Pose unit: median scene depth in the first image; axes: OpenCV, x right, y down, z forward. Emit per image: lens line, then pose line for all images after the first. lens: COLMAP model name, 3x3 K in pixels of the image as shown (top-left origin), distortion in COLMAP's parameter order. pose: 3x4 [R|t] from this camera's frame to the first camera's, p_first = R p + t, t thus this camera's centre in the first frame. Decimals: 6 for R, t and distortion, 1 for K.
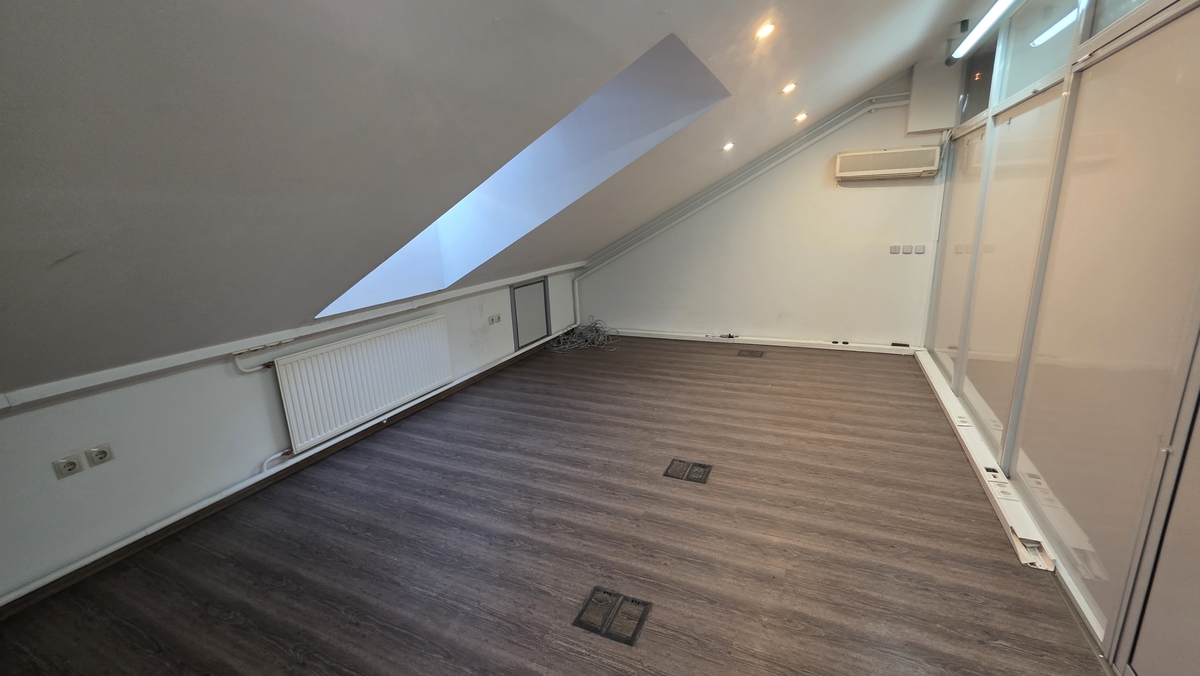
lens RADIAL K [[480.7, 0, 600.0], [0, 480.7, 338.0], [0, 0, 1]] dist [-0.000403, 0.000007]
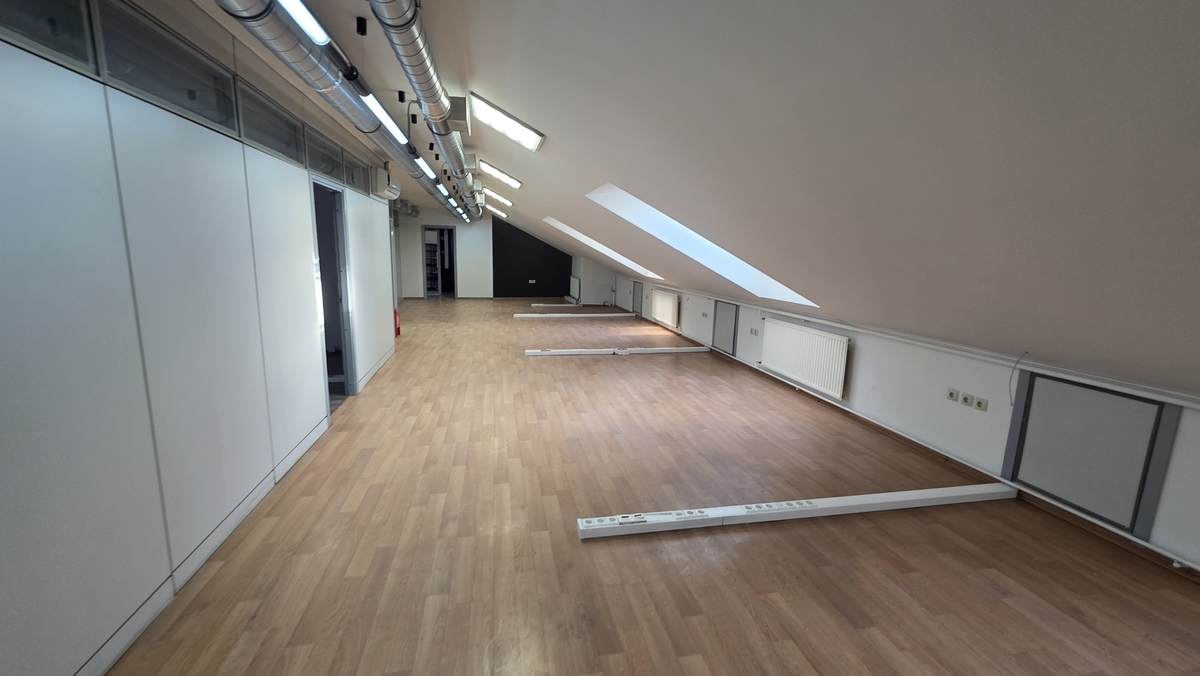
lens RADIAL K [[480.7, 0, 600.0], [0, 480.7, 338.0], [0, 0, 1]] dist [-0.000403, 0.000007]
pose [[-0.793162, 0.152656, -0.589567, 0.615415], [-0.120614, 0.909524, 0.397767, -0.348350], [0.596947, 0.386604, -0.702988, 1.237047]]
